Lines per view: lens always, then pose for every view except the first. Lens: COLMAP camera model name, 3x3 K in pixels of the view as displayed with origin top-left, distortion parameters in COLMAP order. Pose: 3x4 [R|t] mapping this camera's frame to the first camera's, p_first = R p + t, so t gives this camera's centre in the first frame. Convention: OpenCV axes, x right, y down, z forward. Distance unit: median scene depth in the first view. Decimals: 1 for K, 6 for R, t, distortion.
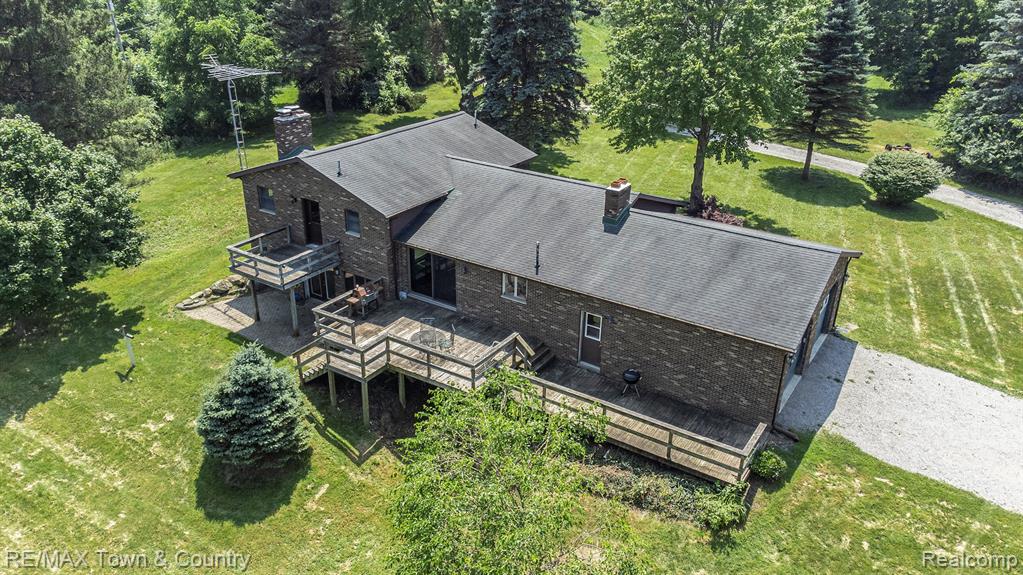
lens RADIAL K [[764.2, 0, 511.5], [0, 764.2, 287.5], [0, 0, 1]] dist [0.031167, 0.035826]
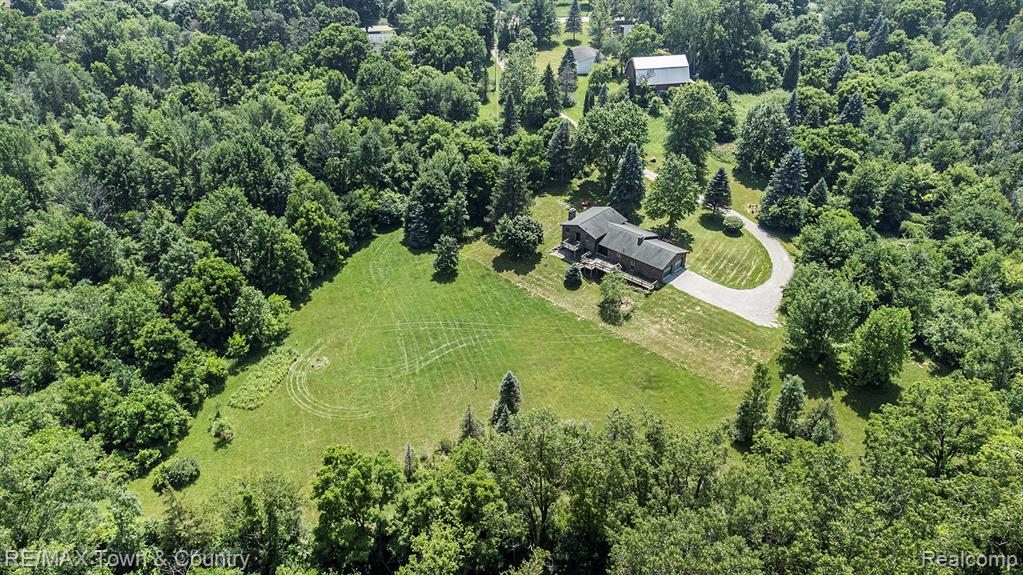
lens RADIAL K [[764.2, 0, 511.5], [0, 764.2, 287.5], [0, 0, 1]] dist [0.031167, 0.035826]
pose [[0.987043, 0.074894, -0.141905, 0.035934], [-0.057589, 0.990814, 0.122359, -0.377453], [0.149765, -0.112601, 0.982289, -4.328558]]
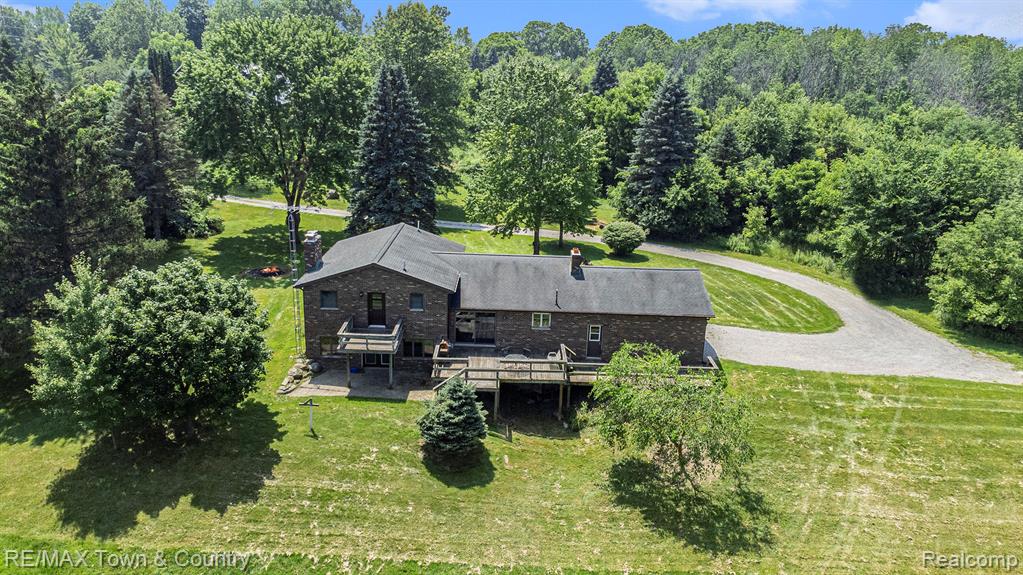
lens RADIAL K [[764.2, 0, 511.5], [0, 764.2, 287.5], [0, 0, 1]] dist [0.031167, 0.035826]
pose [[0.840187, -0.146187, 0.522221, -0.867773], [0.212365, 0.974765, -0.068800, 0.028223], [-0.498986, 0.168706, 0.850030, -0.341829]]
